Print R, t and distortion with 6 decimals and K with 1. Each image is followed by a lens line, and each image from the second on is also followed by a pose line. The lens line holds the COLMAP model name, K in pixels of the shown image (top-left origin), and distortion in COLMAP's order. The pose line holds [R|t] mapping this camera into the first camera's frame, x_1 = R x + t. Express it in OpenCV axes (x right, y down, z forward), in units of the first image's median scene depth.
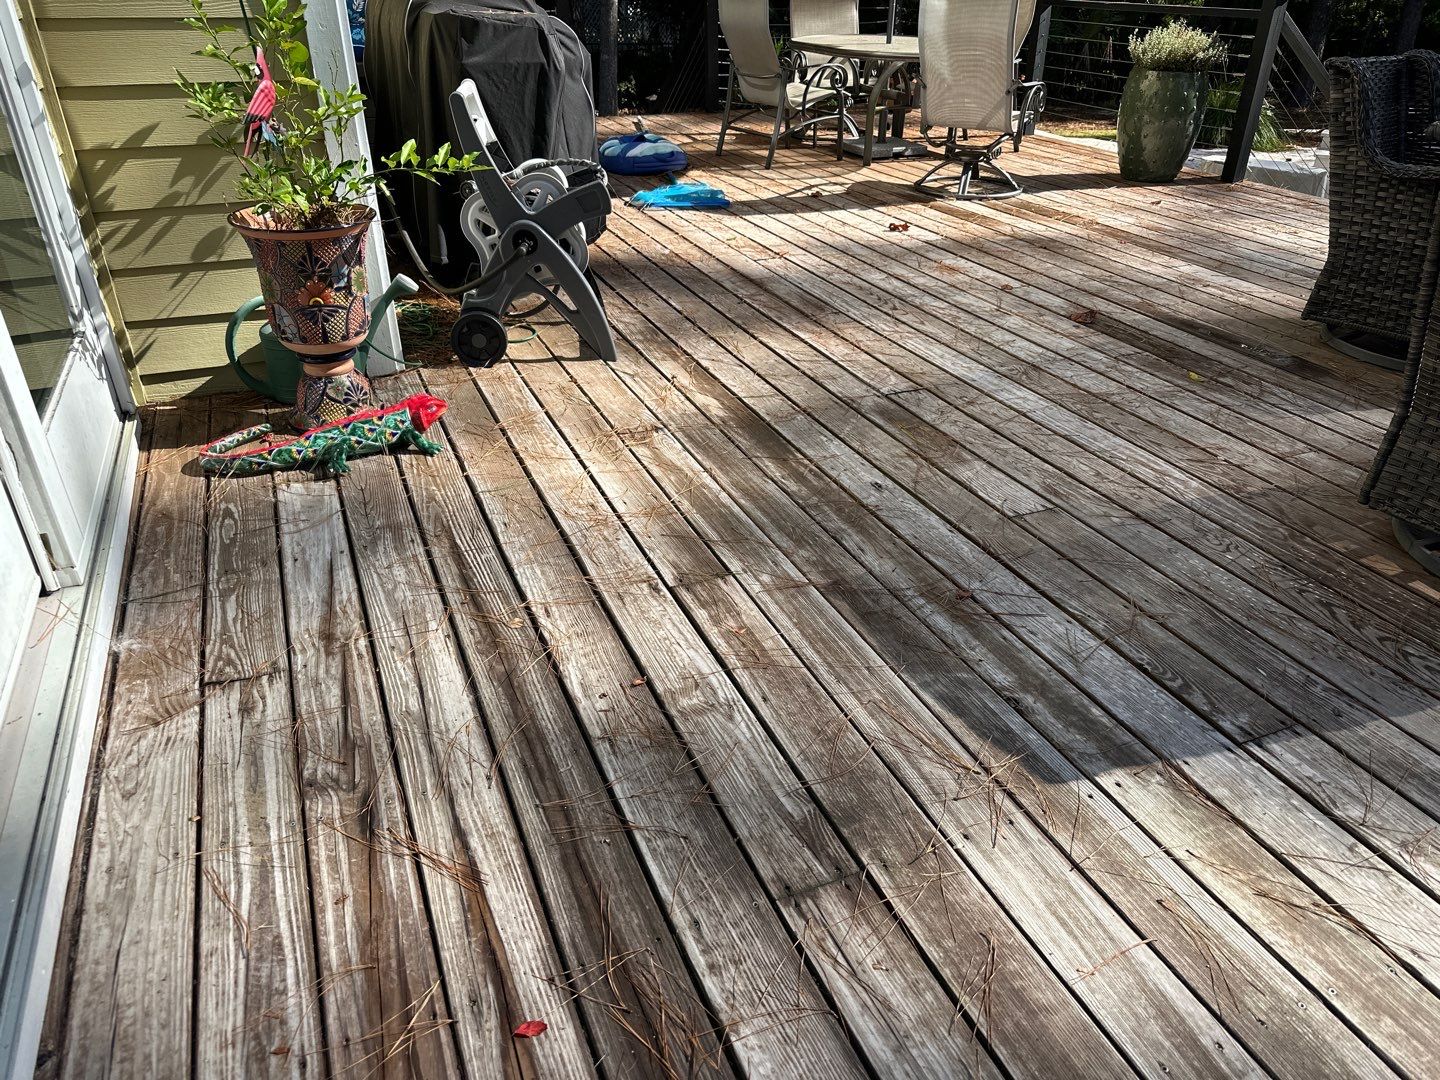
lens RADIAL K [[1020.0, 0, 734.3], [0, 1020.0, 540.3], [0, 0, 1]] dist [0.004260, -0.008006]
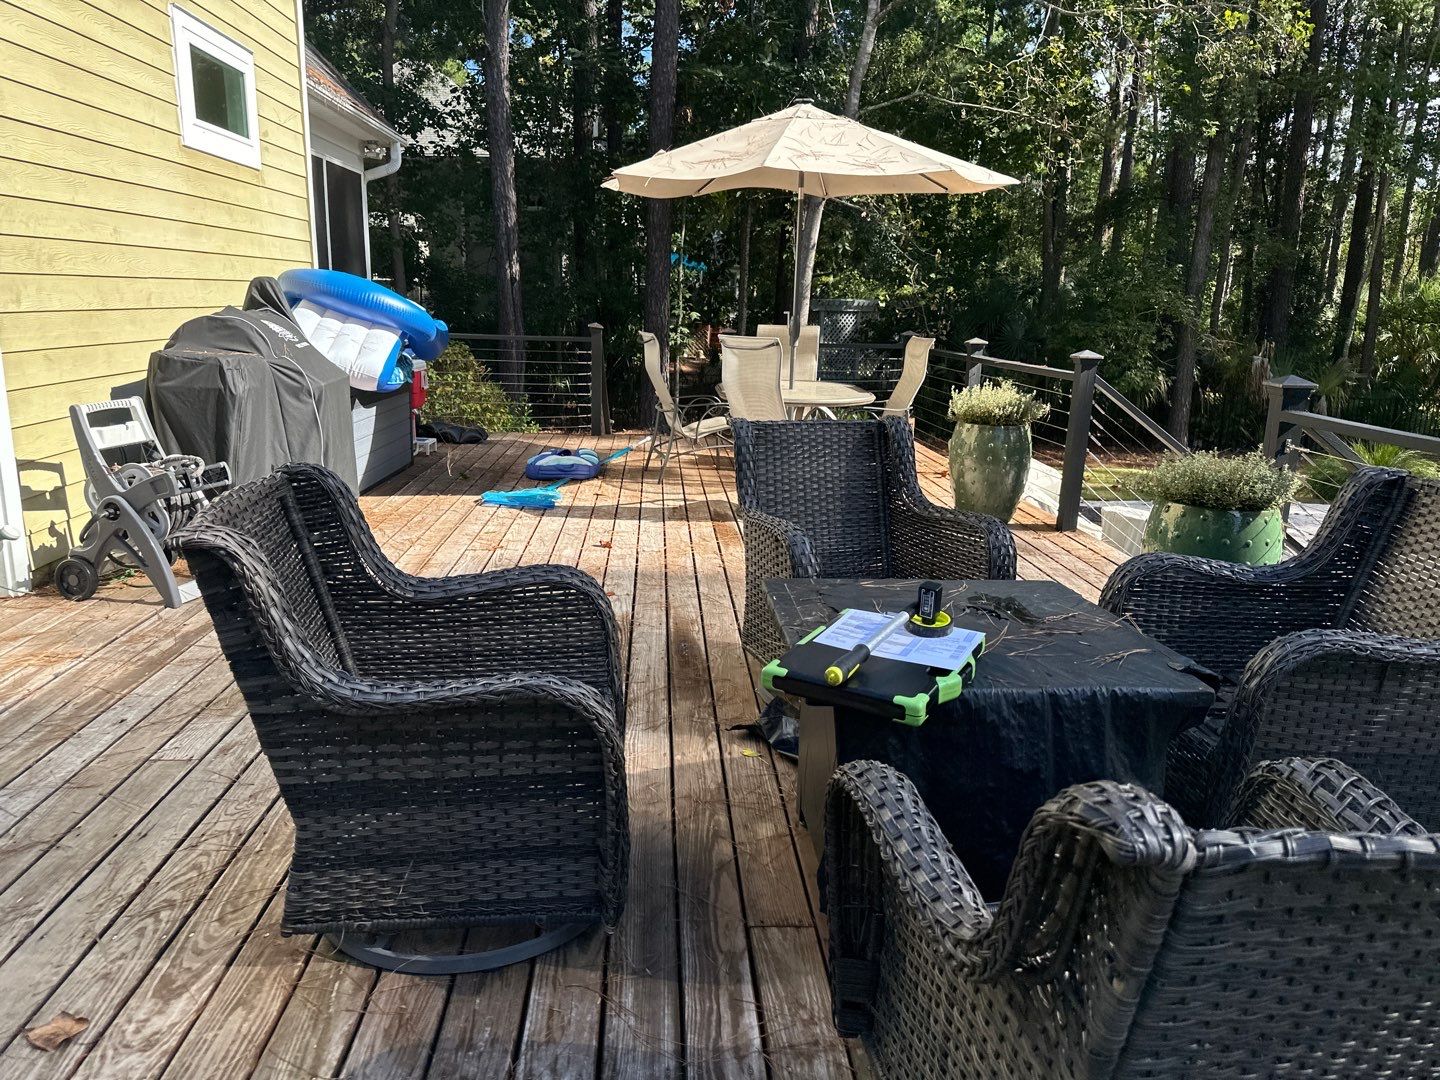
lens RADIAL K [[1020.0, 0, 734.3], [0, 1020.0, 540.3], [0, 0, 1]] dist [0.004260, -0.008006]
pose [[0.943543, 0.092670, -0.318023, 1.188660], [-0.180508, 0.948843, -0.259062, -0.072395], [0.277746, 0.301842, 0.912002, 0.037871]]
